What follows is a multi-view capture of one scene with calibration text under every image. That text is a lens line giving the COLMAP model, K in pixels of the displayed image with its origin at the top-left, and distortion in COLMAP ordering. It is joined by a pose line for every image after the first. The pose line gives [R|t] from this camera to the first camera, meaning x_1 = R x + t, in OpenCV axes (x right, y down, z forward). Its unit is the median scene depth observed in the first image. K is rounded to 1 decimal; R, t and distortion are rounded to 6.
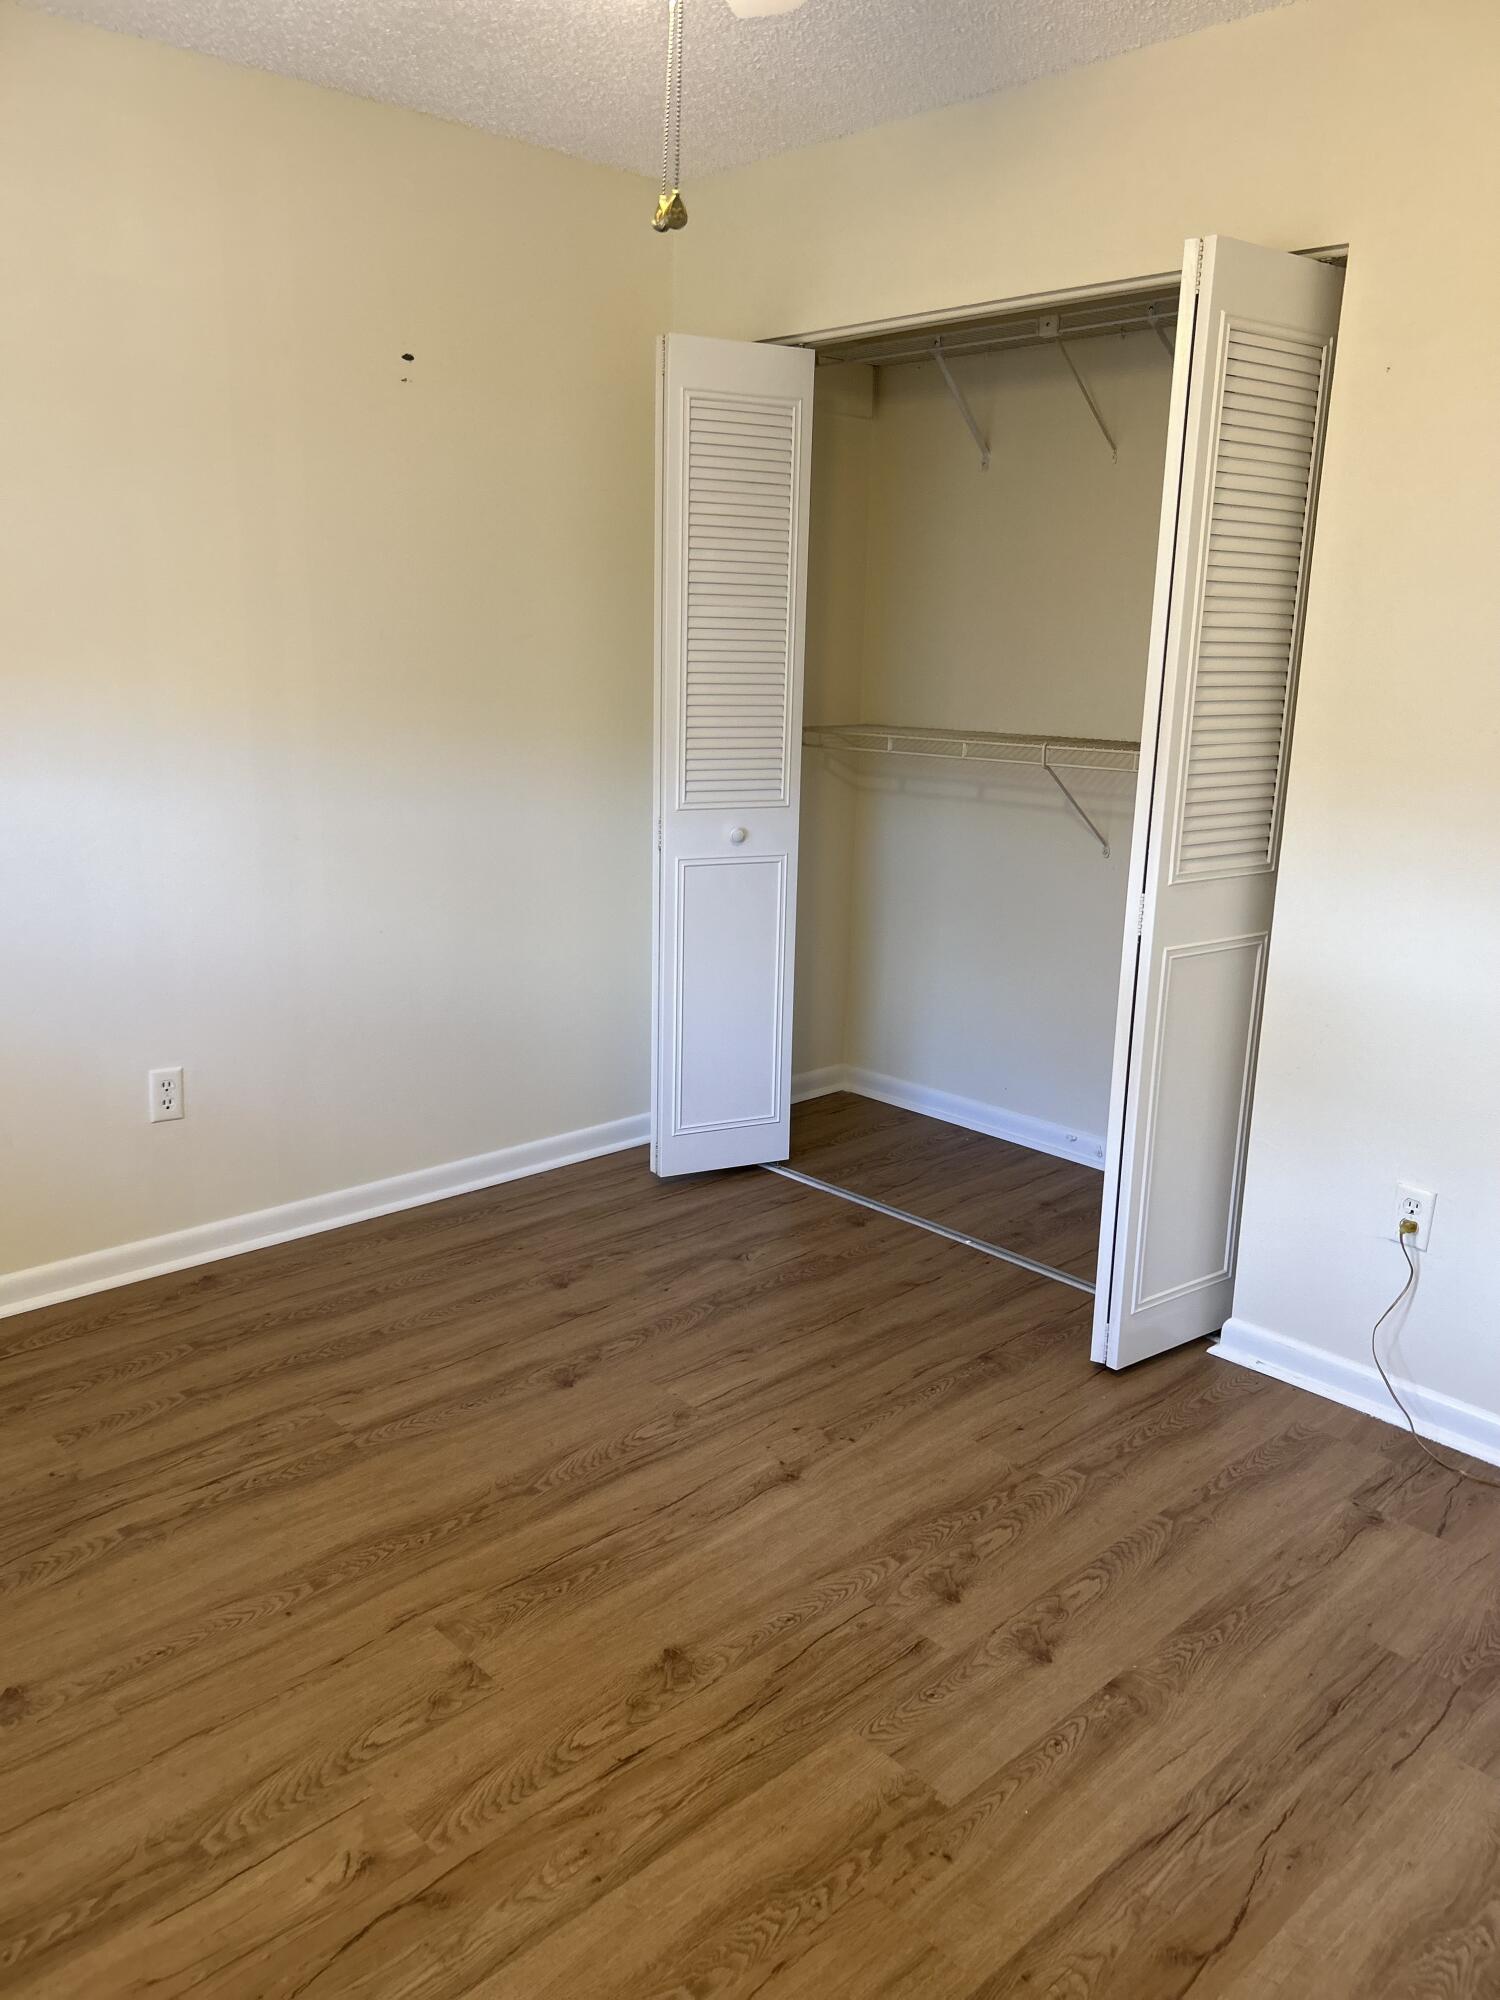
lens RADIAL K [[1515.3, 0, 801.0], [0, 1515.3, 991.6], [0, 0, 1]] dist [0.029165, -0.033076]
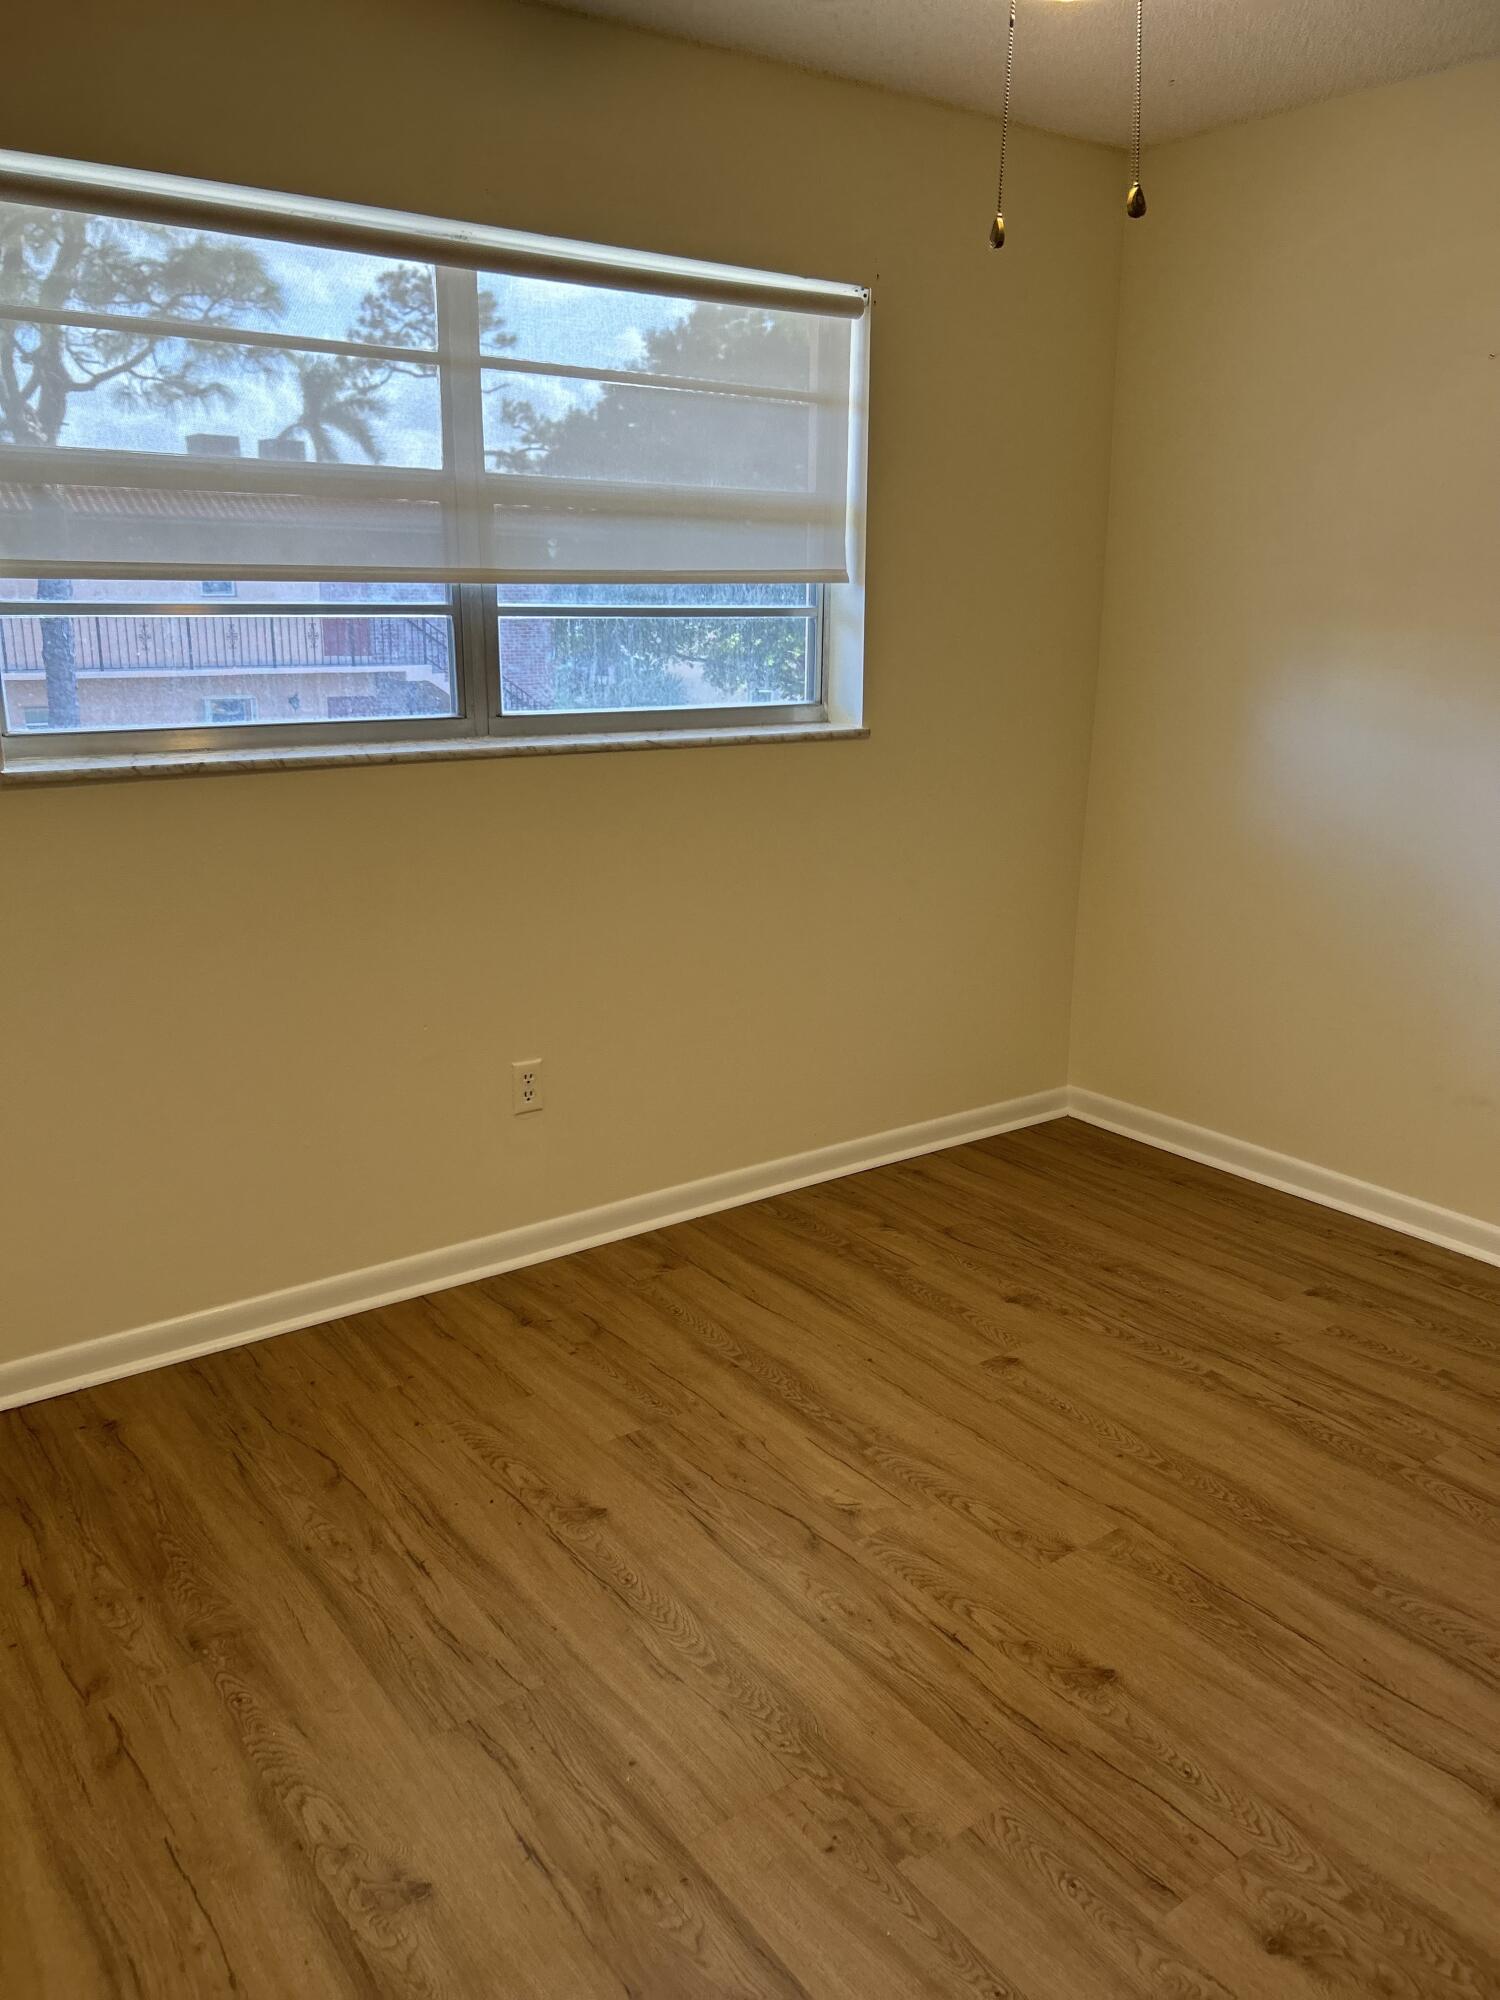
lens RADIAL K [[1515.3, 0, 738.2], [0, 1515.3, 993.2], [0, 0, 1]] dist [0.029165, -0.033076]
pose [[-0.148825, 0.228053, -0.962207, 0.802892], [-0.237962, 0.936190, 0.258693, -0.173670], [0.959805, 0.267469, -0.085060, 0.749054]]
